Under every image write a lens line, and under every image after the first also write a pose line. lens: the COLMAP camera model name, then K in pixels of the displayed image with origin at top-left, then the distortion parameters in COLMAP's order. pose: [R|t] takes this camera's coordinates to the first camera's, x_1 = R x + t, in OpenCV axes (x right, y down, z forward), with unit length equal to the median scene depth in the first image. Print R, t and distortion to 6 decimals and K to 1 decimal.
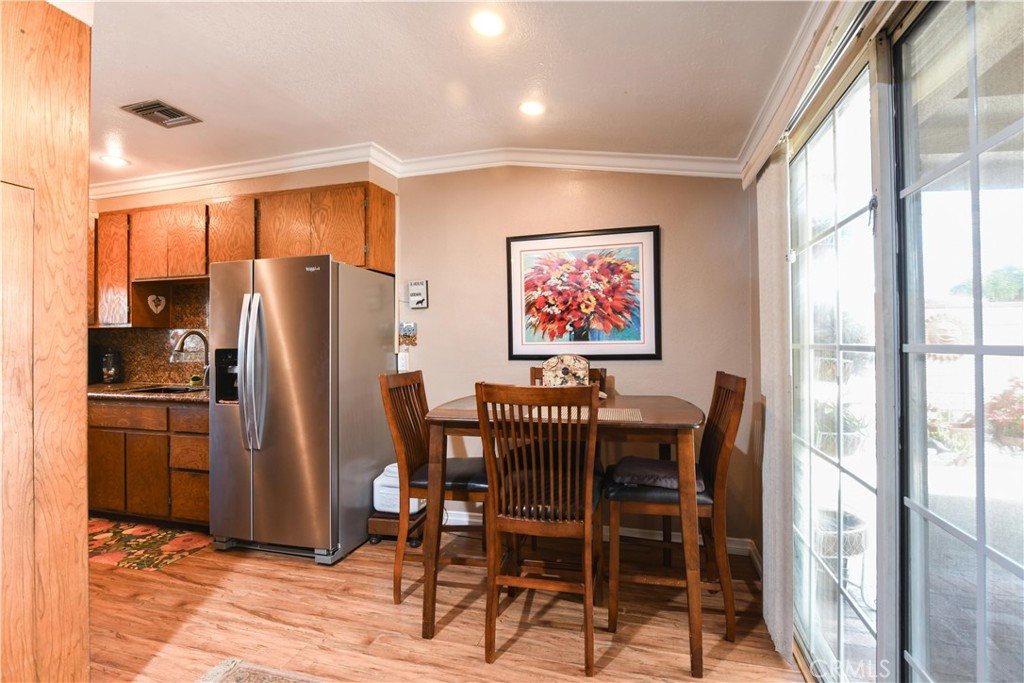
lens RADIAL K [[471.9, 0, 513.0], [0, 471.9, 339.6], [0, 0, 1]] dist [-0.009713, 0.000836]
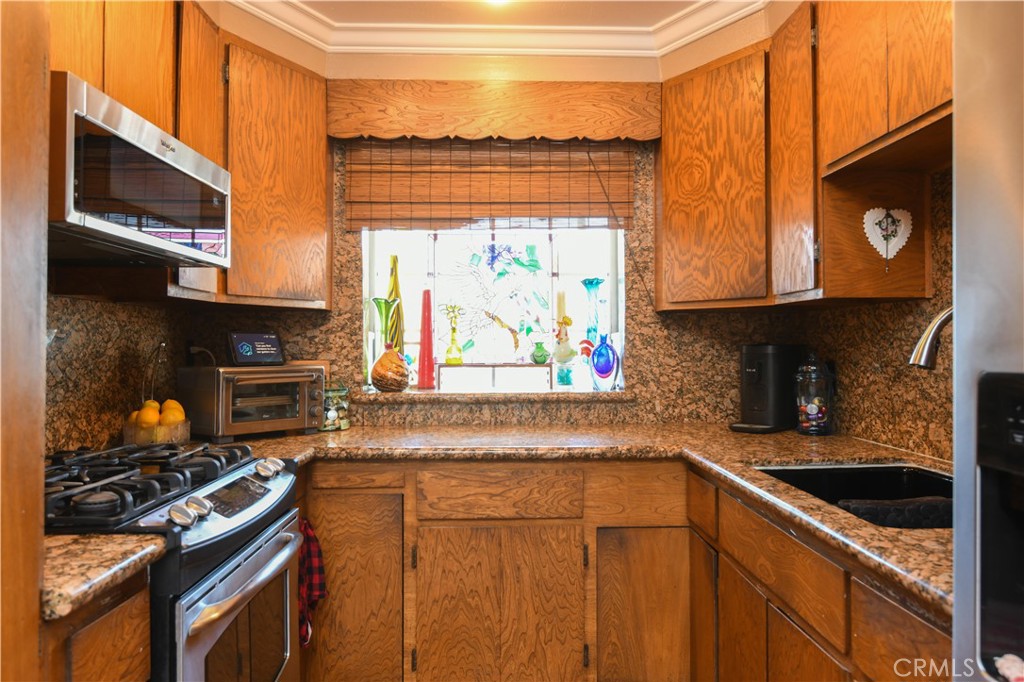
lens RADIAL K [[738.0, 0, 513.6], [0, 738.0, 339.8], [0, 0, 1]] dist [-0.008140, -0.001205]
pose [[0.310201, -0.001483, -0.950670, -0.323609], [0.006191, 0.999981, 0.000460, 0.004584], [0.950651, -0.006028, 0.310205, 0.571961]]
